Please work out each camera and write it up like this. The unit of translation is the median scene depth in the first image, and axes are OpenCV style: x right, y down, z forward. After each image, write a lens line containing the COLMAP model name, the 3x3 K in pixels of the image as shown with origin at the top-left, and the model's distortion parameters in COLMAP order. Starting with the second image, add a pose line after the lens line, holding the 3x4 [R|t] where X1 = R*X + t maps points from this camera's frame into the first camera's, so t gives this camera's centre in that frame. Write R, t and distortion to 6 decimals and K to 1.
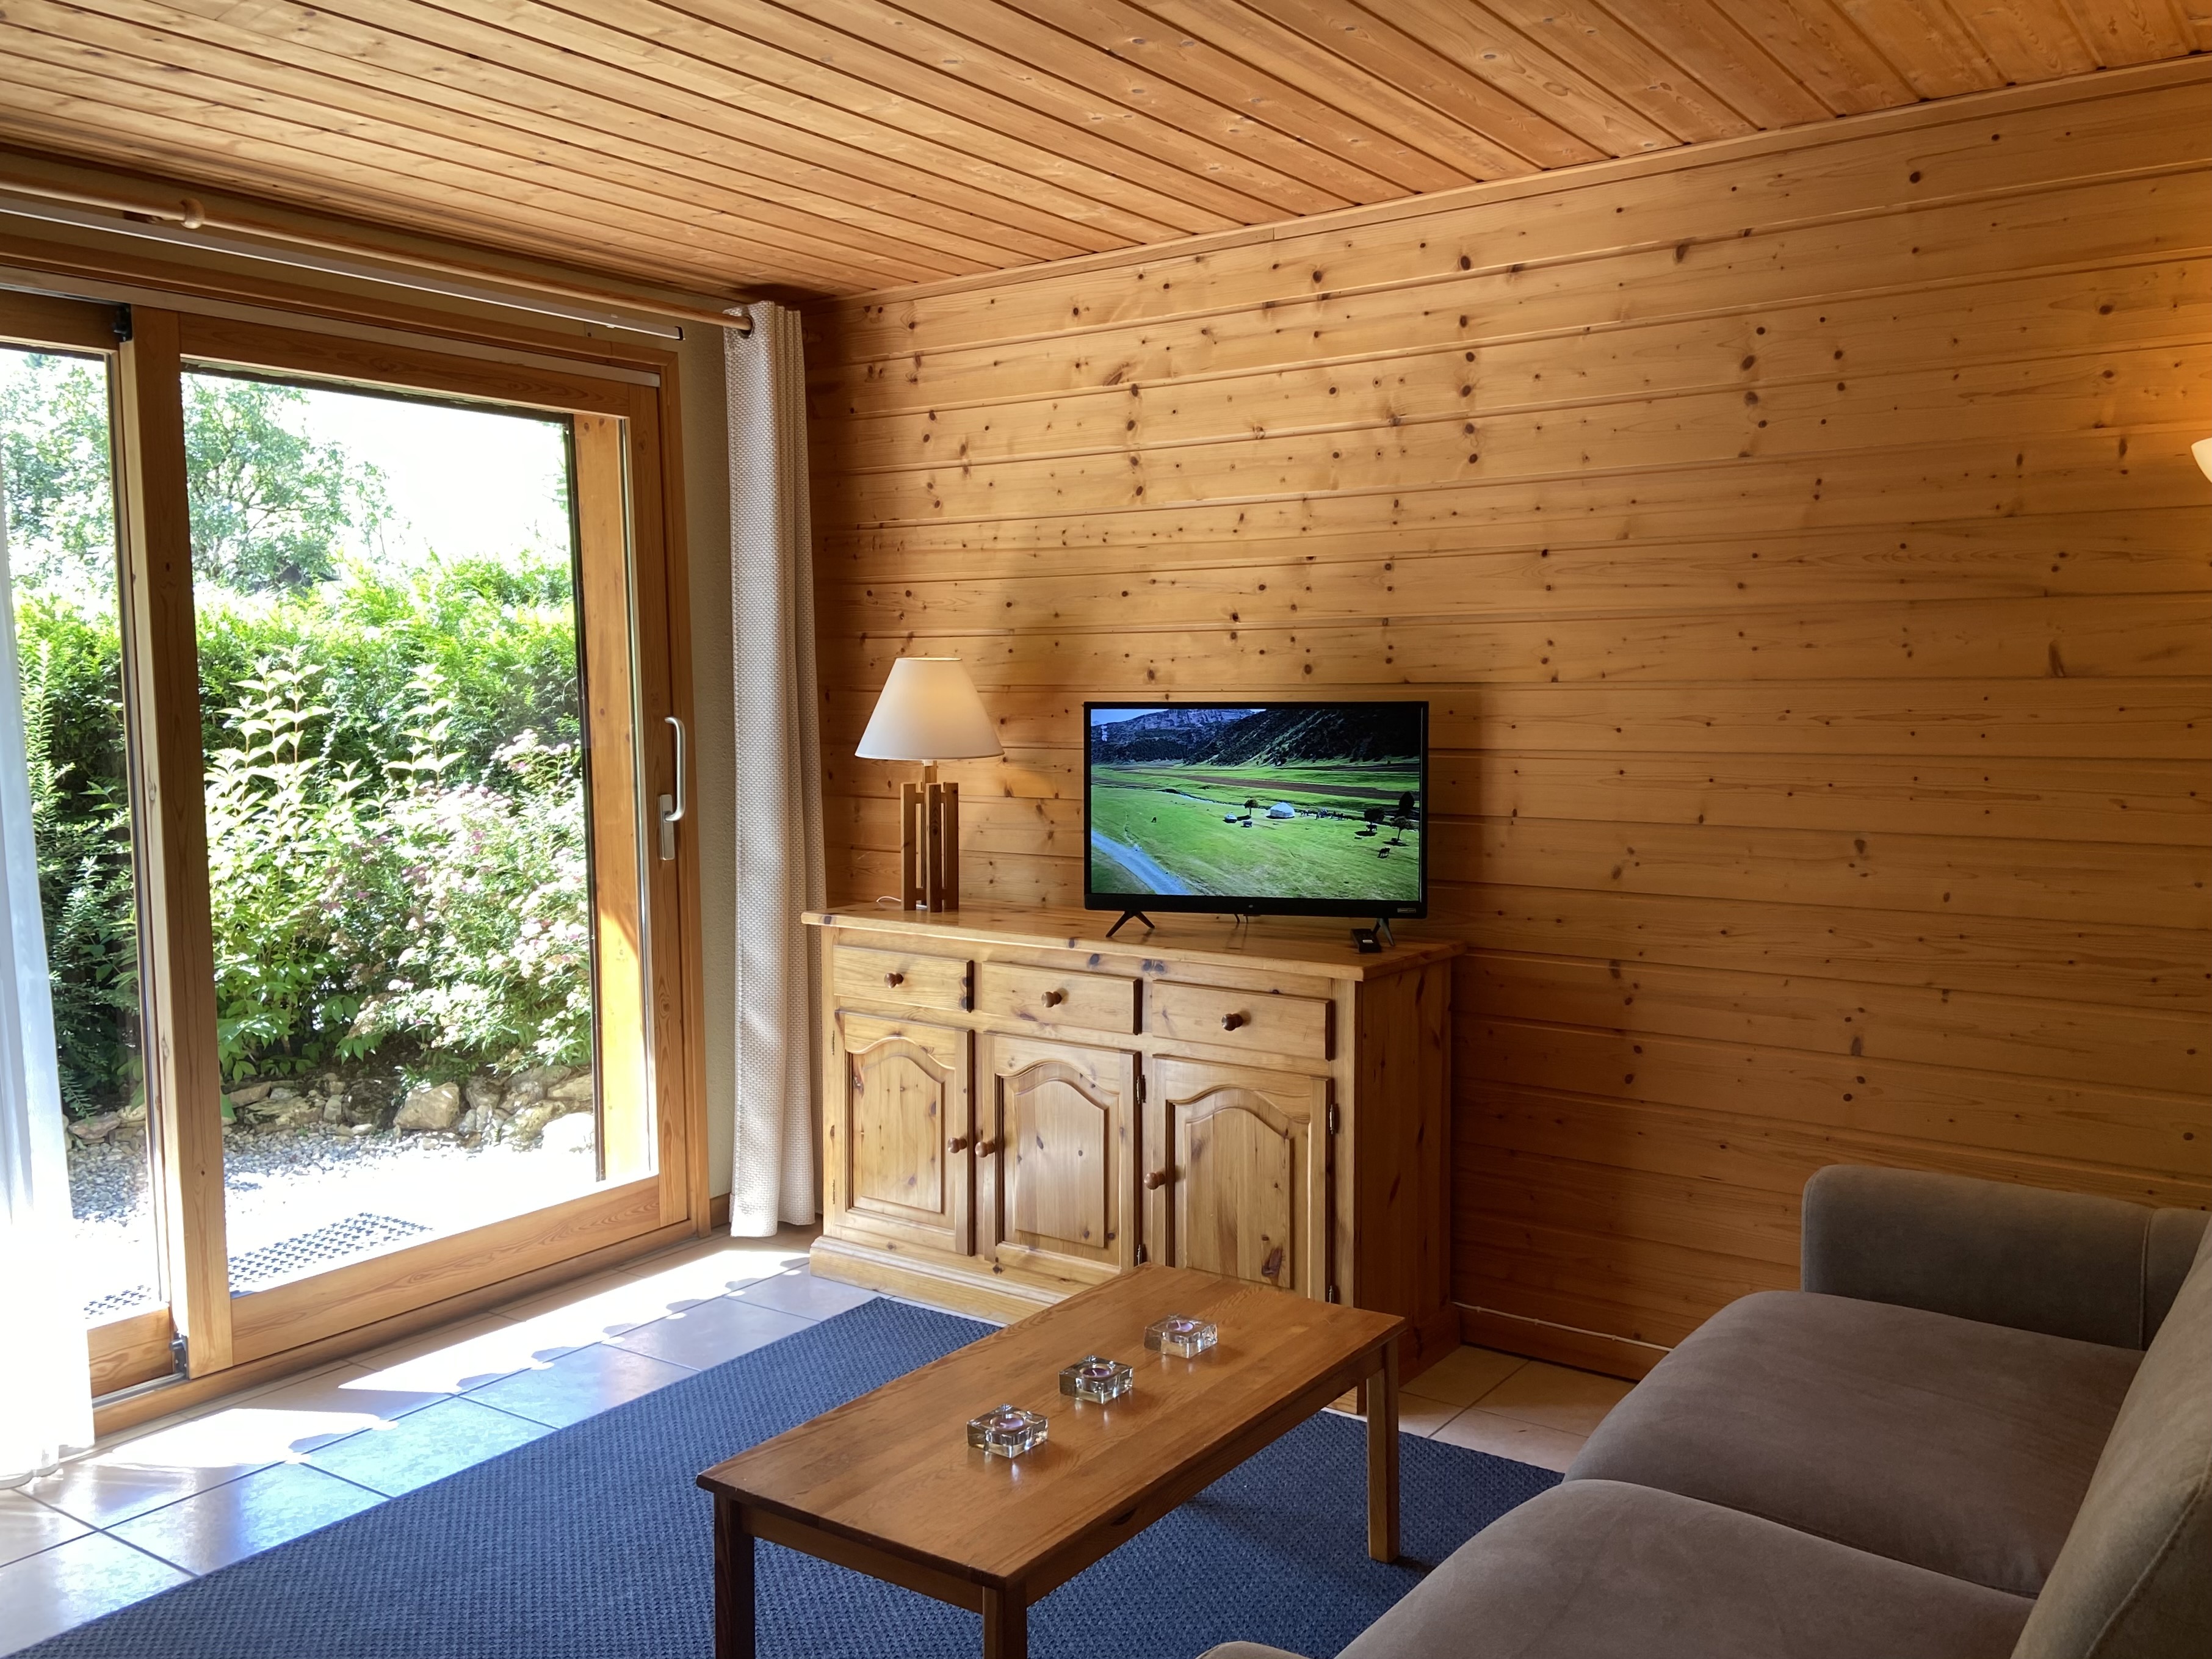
lens RADIAL K [[1845.5, 0, 1101.8], [0, 1845.5, 816.4], [0, 0, 1]] dist [0.046905, -0.014795]
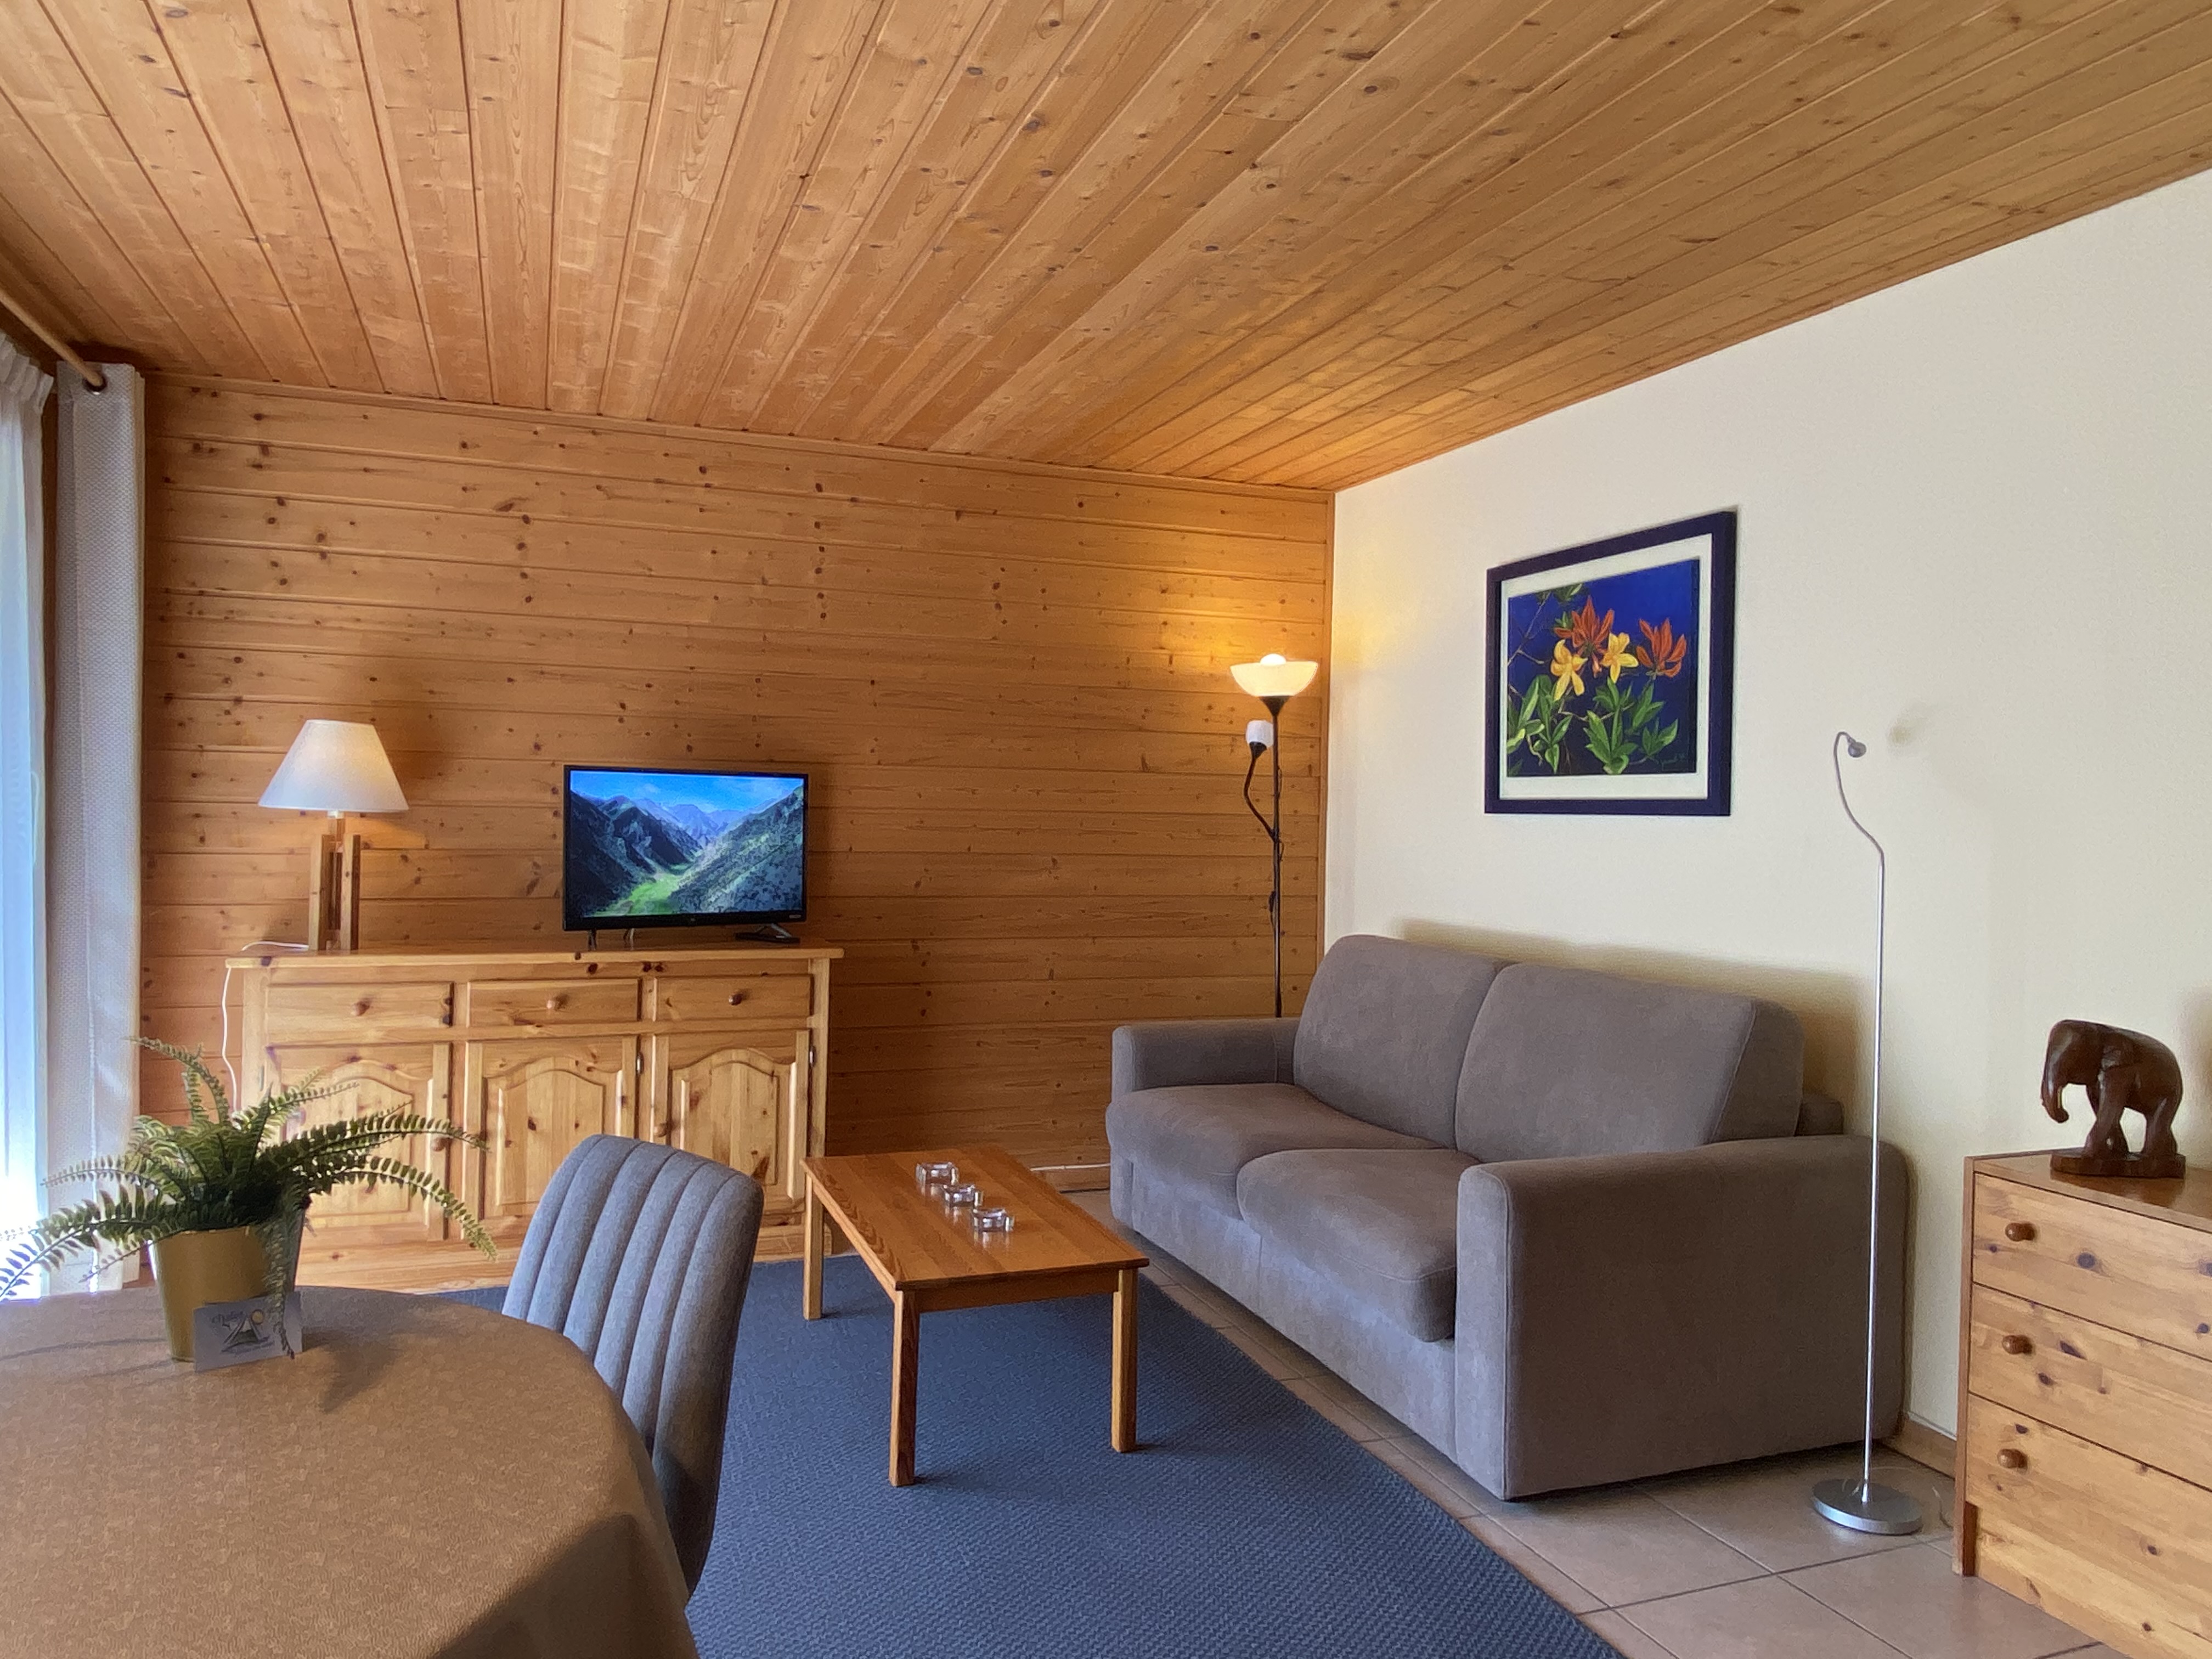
lens RADIAL K [[1479.5, 0, 1106.1], [0, 1479.5, 837.2], [0, 0, 1]] dist [-0.039356, -0.004545]
pose [[0.537659, 0.004417, 0.843151, -0.663580], [0.038779, 0.998799, -0.029961, 0.031921], [-0.842270, 0.048805, 0.536841, 0.160126]]
